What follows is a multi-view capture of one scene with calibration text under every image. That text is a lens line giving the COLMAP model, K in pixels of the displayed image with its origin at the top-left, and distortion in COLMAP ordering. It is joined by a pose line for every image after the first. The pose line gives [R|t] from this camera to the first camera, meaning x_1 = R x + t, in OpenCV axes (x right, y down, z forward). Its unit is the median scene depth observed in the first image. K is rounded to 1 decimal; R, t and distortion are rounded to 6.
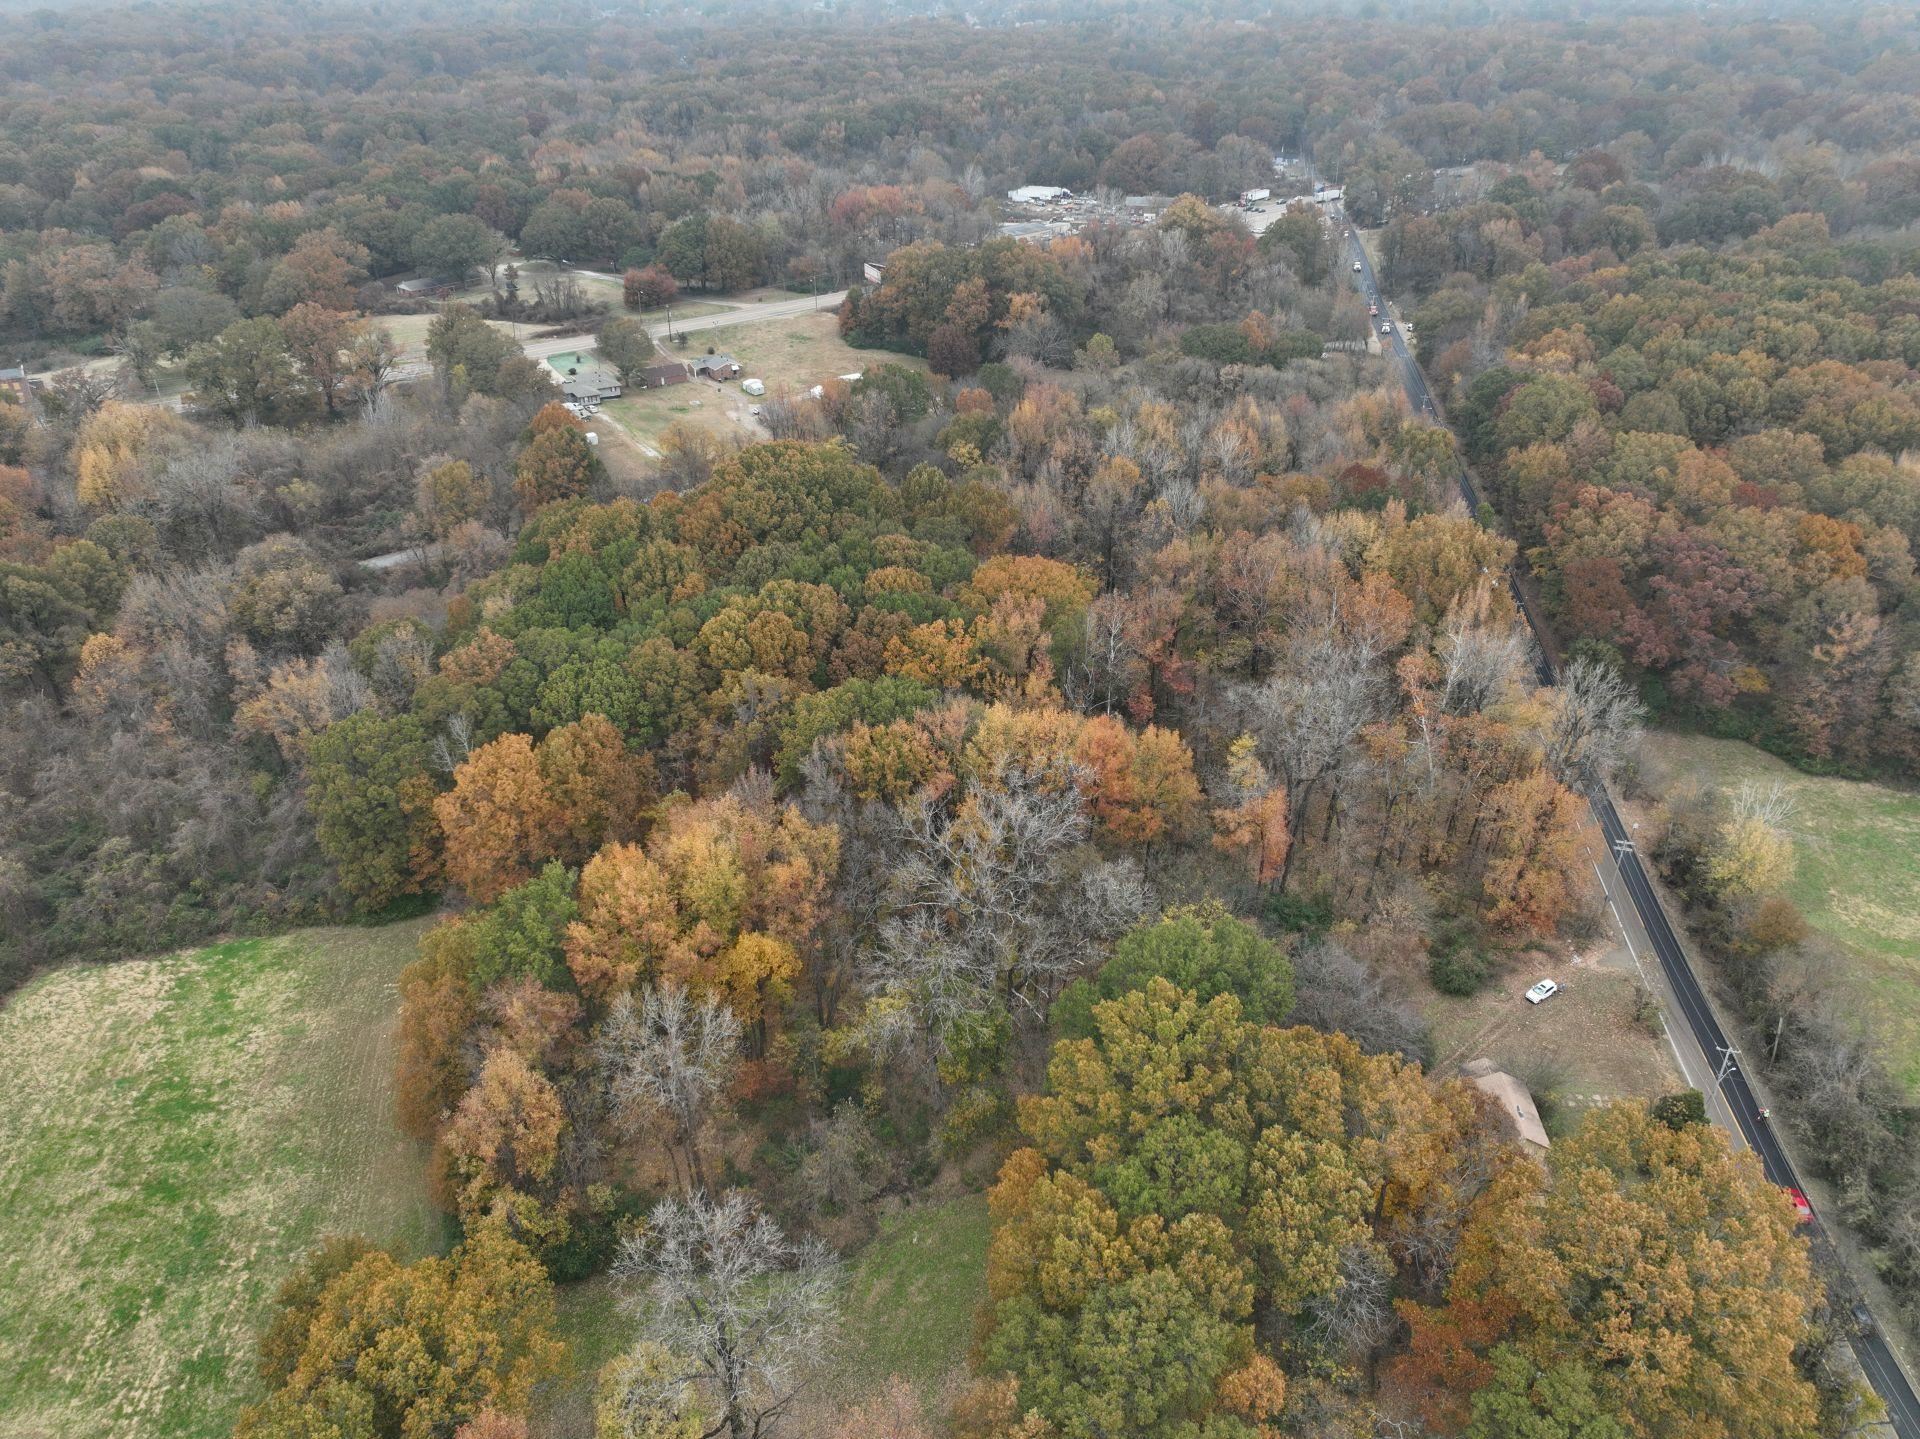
lens RADIAL K [[1346.2, 0, 966.2], [0, 1346.2, 708.4], [0, 0, 1]] dist [-0.004938, 0.026527]
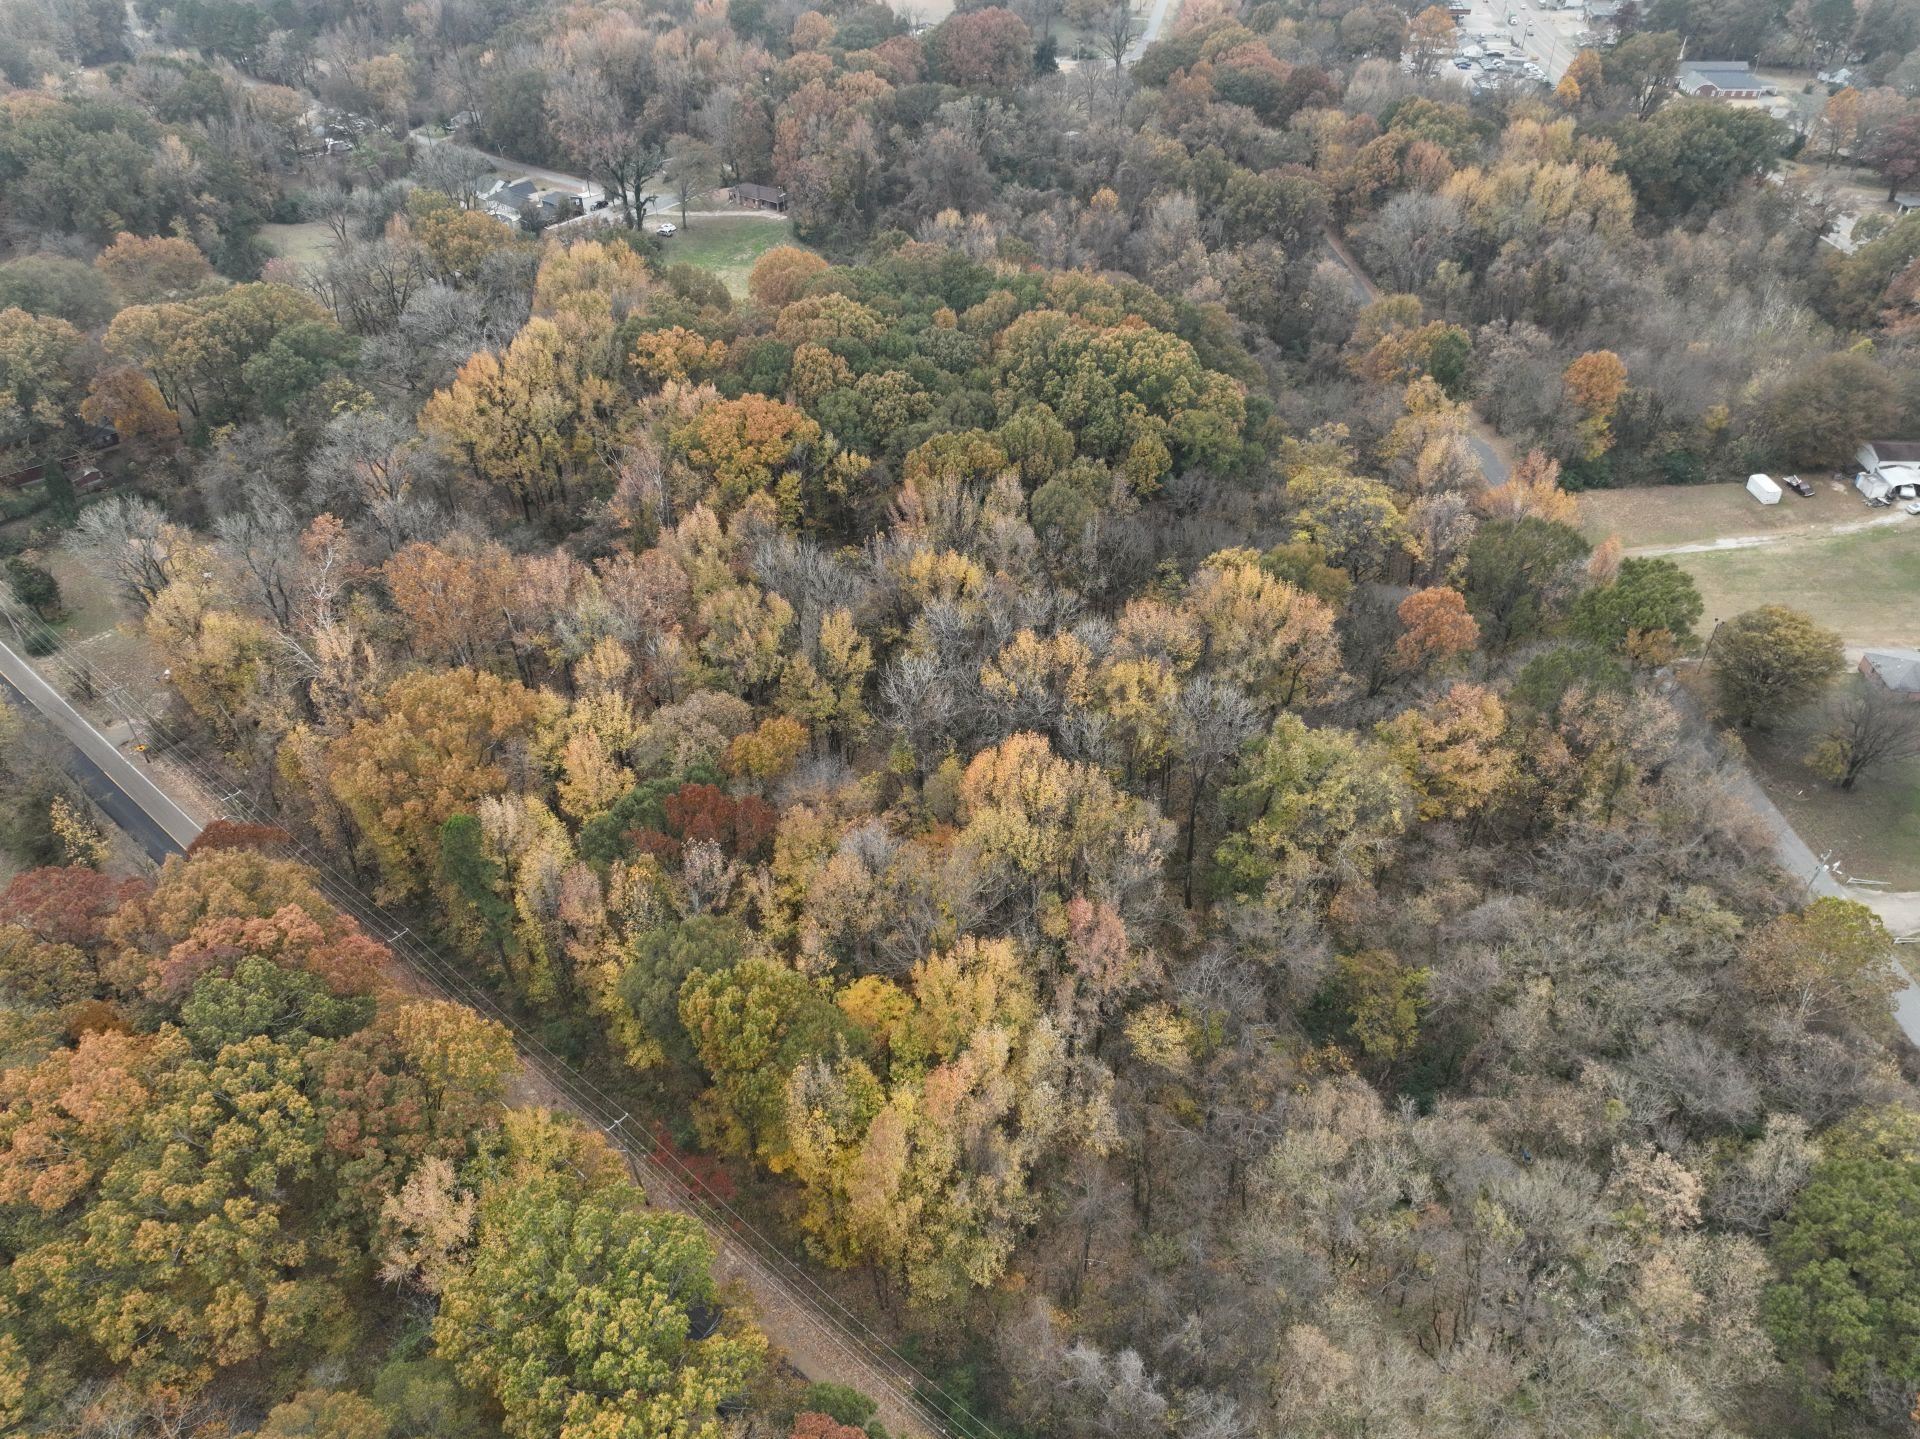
lens RADIAL K [[1346.2, 0, 951.8], [0, 1346.2, 712.0], [0, 0, 1]] dist [-0.004938, 0.026527]
pose [[-0.535846, 0.520232, -0.665002, 0.620491], [-0.415159, 0.523483, 0.744049, -0.664213], [0.735195, 0.674778, -0.064527, 1.144142]]
